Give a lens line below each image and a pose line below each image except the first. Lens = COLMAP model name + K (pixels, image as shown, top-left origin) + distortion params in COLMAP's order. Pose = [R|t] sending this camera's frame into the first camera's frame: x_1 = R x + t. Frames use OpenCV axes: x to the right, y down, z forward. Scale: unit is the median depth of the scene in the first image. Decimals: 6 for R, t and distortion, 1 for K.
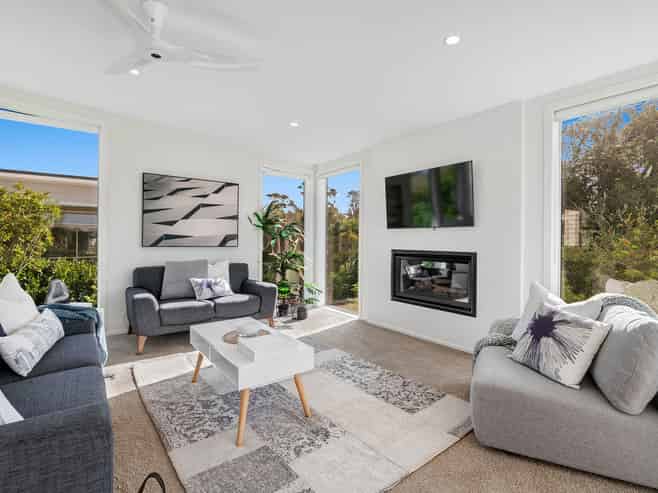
lens RADIAL K [[319.1, 0, 329.0], [0, 319.1, 246.5], [0, 0, 1]] dist [-0.037419, 0.000079]
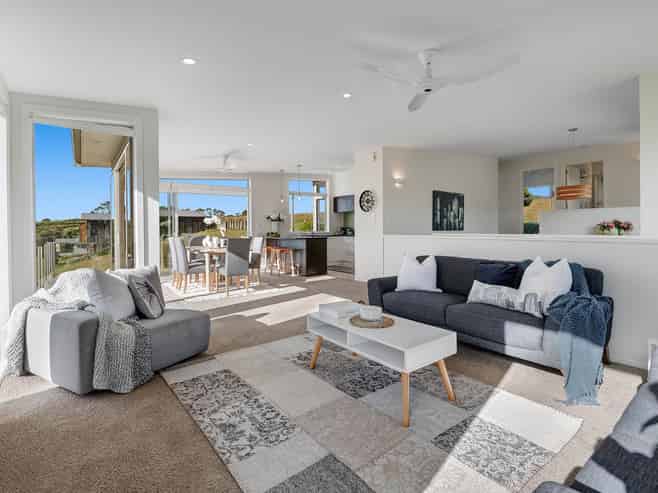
lens RADIAL K [[319.1, 0, 329.0], [0, 319.1, 246.5], [0, 0, 1]] dist [-0.037419, 0.000079]
pose [[-0.999982, -0.002291, -0.005465, -0.104450], [-0.002698, 0.997137, 0.075570, -0.031642], [0.005276, 0.075584, -0.997126, 1.836968]]
